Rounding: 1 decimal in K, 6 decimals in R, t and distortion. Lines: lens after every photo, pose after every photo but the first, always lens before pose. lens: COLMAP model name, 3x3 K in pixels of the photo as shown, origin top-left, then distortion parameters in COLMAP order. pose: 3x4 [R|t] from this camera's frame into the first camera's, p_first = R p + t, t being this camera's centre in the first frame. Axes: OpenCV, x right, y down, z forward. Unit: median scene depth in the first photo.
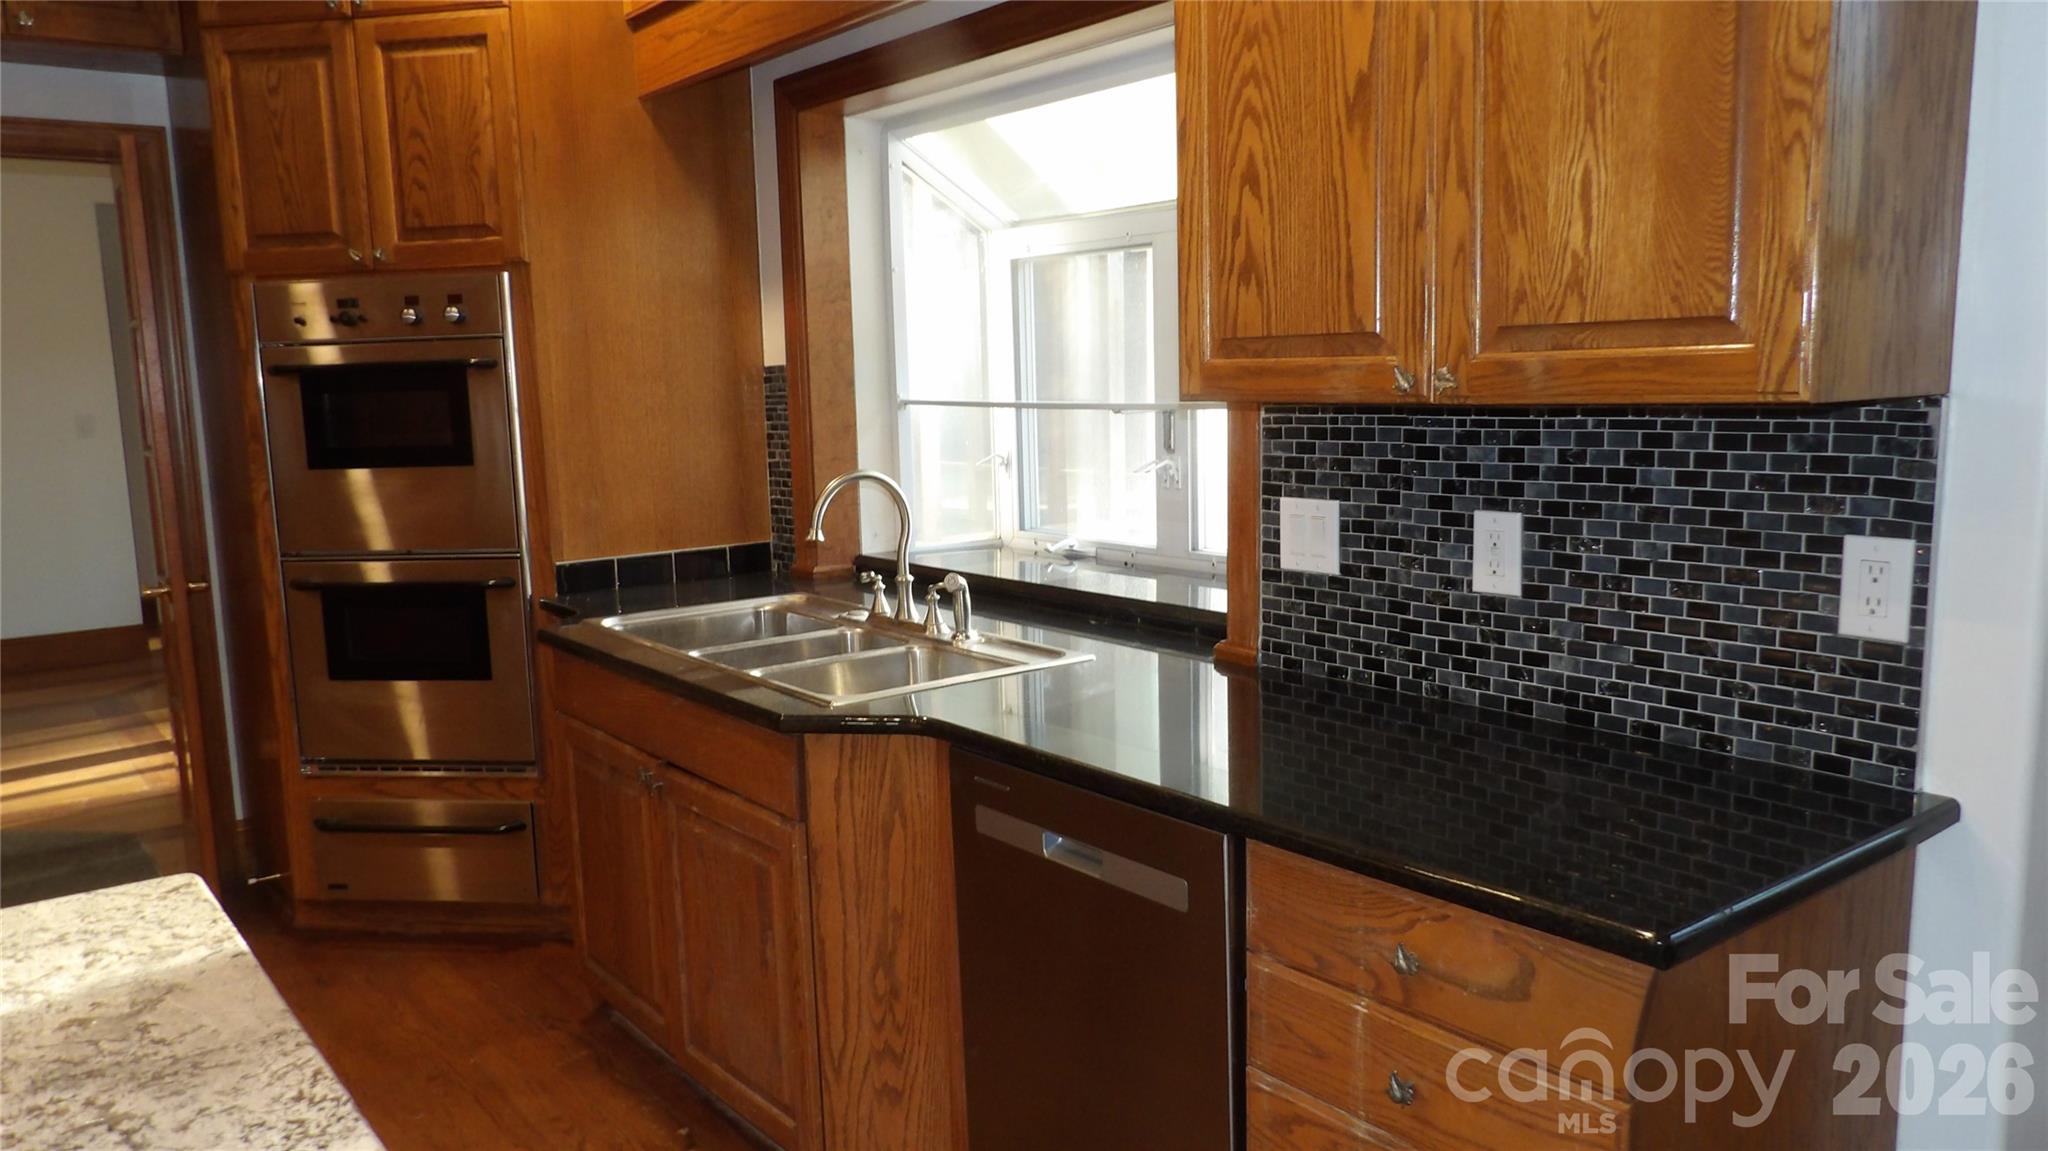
lens RADIAL K [[1477.2, 0, 1004.0], [0, 1477.2, 591.0], [0, 0, 1]] dist [-0.045235, 0.064908]
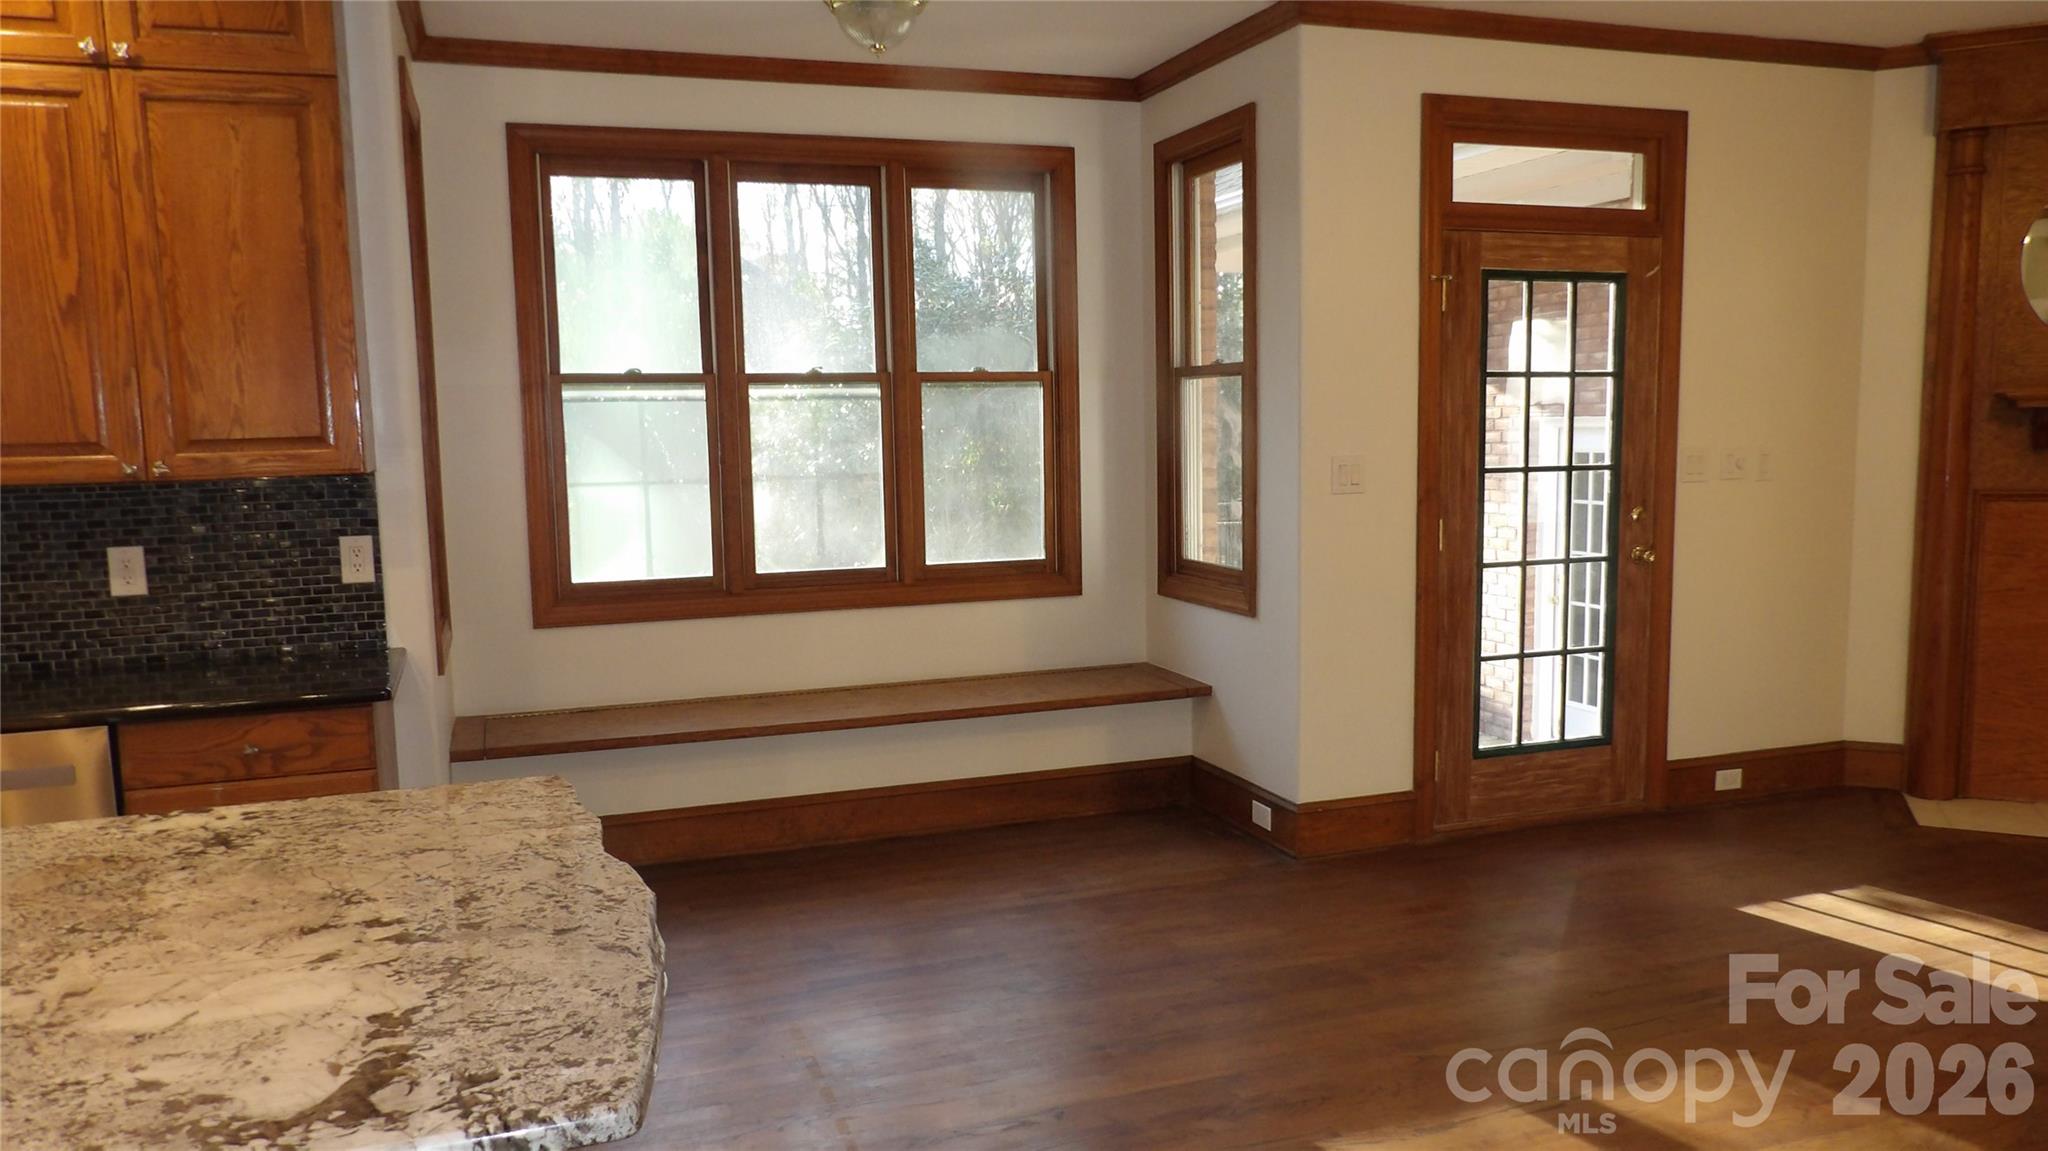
lens RADIAL K [[1477.2, 0, 1004.0], [0, 1477.2, 591.0], [0, 0, 1]] dist [-0.045235, 0.064908]
pose [[0.317342, -0.094089, 0.943632, -1.091236], [0.153082, 0.987098, 0.046942, 0.083676], [-0.935874, 0.129556, 0.327651, -0.569789]]
